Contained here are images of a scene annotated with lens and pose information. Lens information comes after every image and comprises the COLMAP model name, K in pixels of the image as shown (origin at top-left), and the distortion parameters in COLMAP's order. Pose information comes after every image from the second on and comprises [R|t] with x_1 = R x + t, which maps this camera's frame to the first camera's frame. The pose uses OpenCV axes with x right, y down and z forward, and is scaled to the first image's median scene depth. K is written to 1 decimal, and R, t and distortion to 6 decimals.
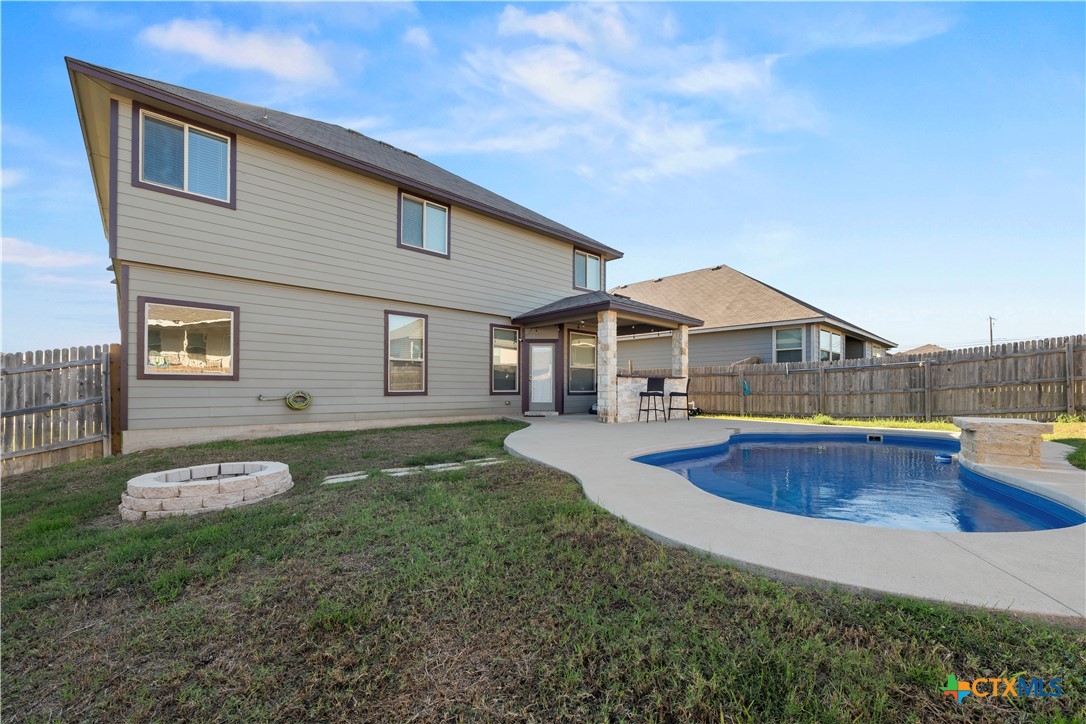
lens RADIAL K [[439.8, 0, 544.1], [0, 439.8, 384.0], [0, 0, 1]] dist [-0.000247, 0.000030]
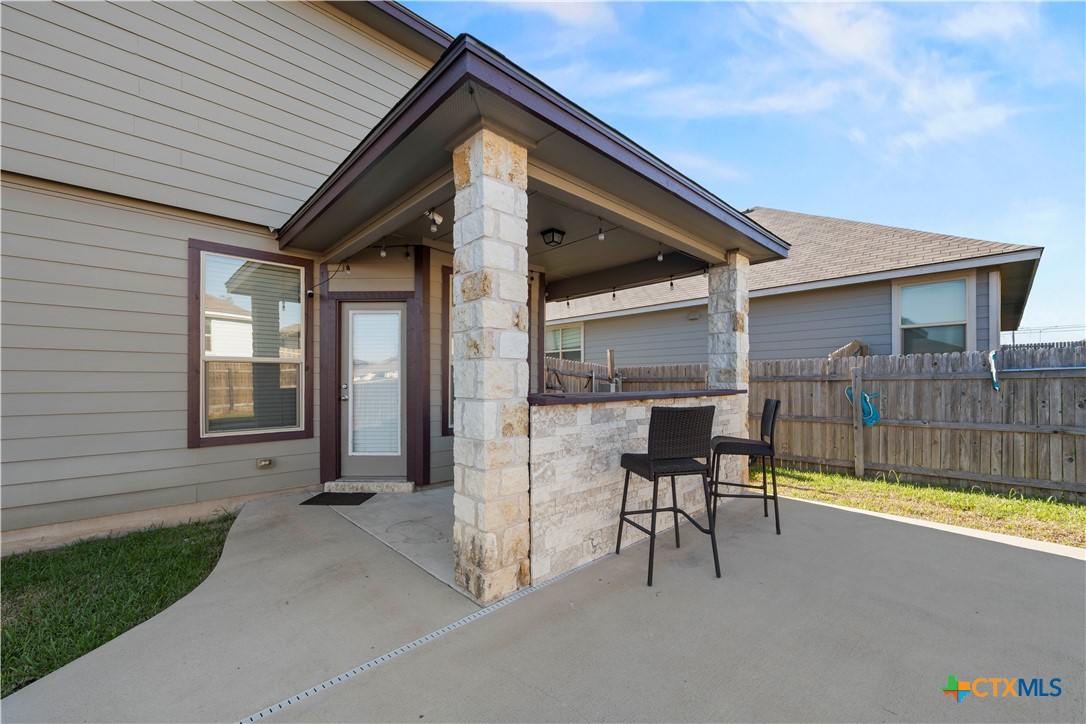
lens RADIAL K [[434.0, 0, 547.8], [0, 434.0, 378.8], [0, 0, 1]] dist [-0.002022, -0.000033]
pose [[0.999820, -0.004844, 0.018319, 0.161396], [0.004783, 0.999983, 0.003383, -0.030536], [-0.018335, -0.003294, 0.999826, 0.704233]]
